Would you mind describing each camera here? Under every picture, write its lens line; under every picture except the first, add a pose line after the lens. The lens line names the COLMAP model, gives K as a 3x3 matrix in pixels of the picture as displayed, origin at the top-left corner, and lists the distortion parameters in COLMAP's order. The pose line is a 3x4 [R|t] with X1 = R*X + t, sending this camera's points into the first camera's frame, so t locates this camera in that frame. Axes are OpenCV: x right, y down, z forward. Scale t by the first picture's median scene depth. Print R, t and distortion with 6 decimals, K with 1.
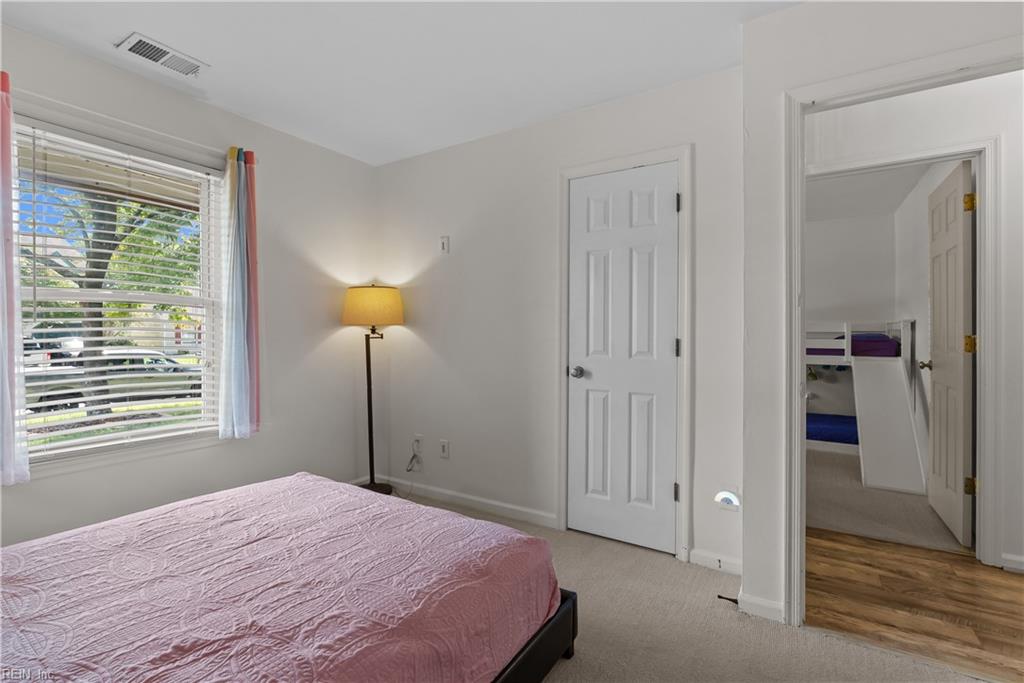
lens RADIAL K [[463.4, 0, 511.4], [0, 463.4, 334.3], [0, 0, 1]] dist [-0.003126, -0.000089]
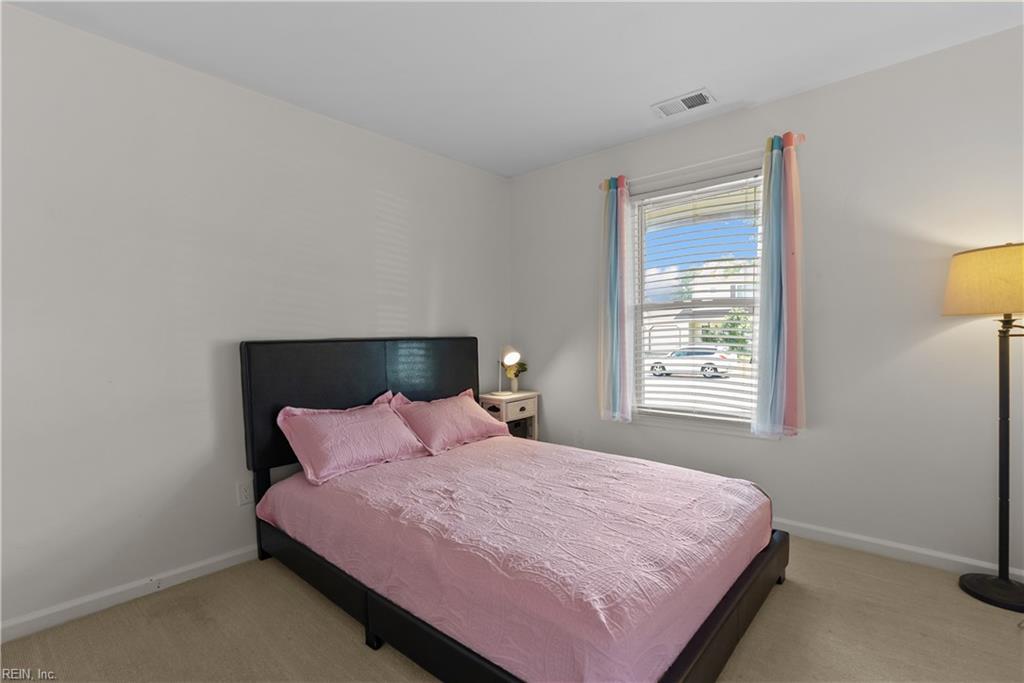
lens RADIAL K [[482.3, 0, 509.3], [0, 482.3, 355.3], [0, 0, 1]] dist [-0.002689, -0.000370]
pose [[-0.154445, 0.043372, -0.987049, 0.825219], [0.013055, 0.999038, 0.041856, 0.000519], [0.987915, -0.006422, -0.154862, 1.003840]]
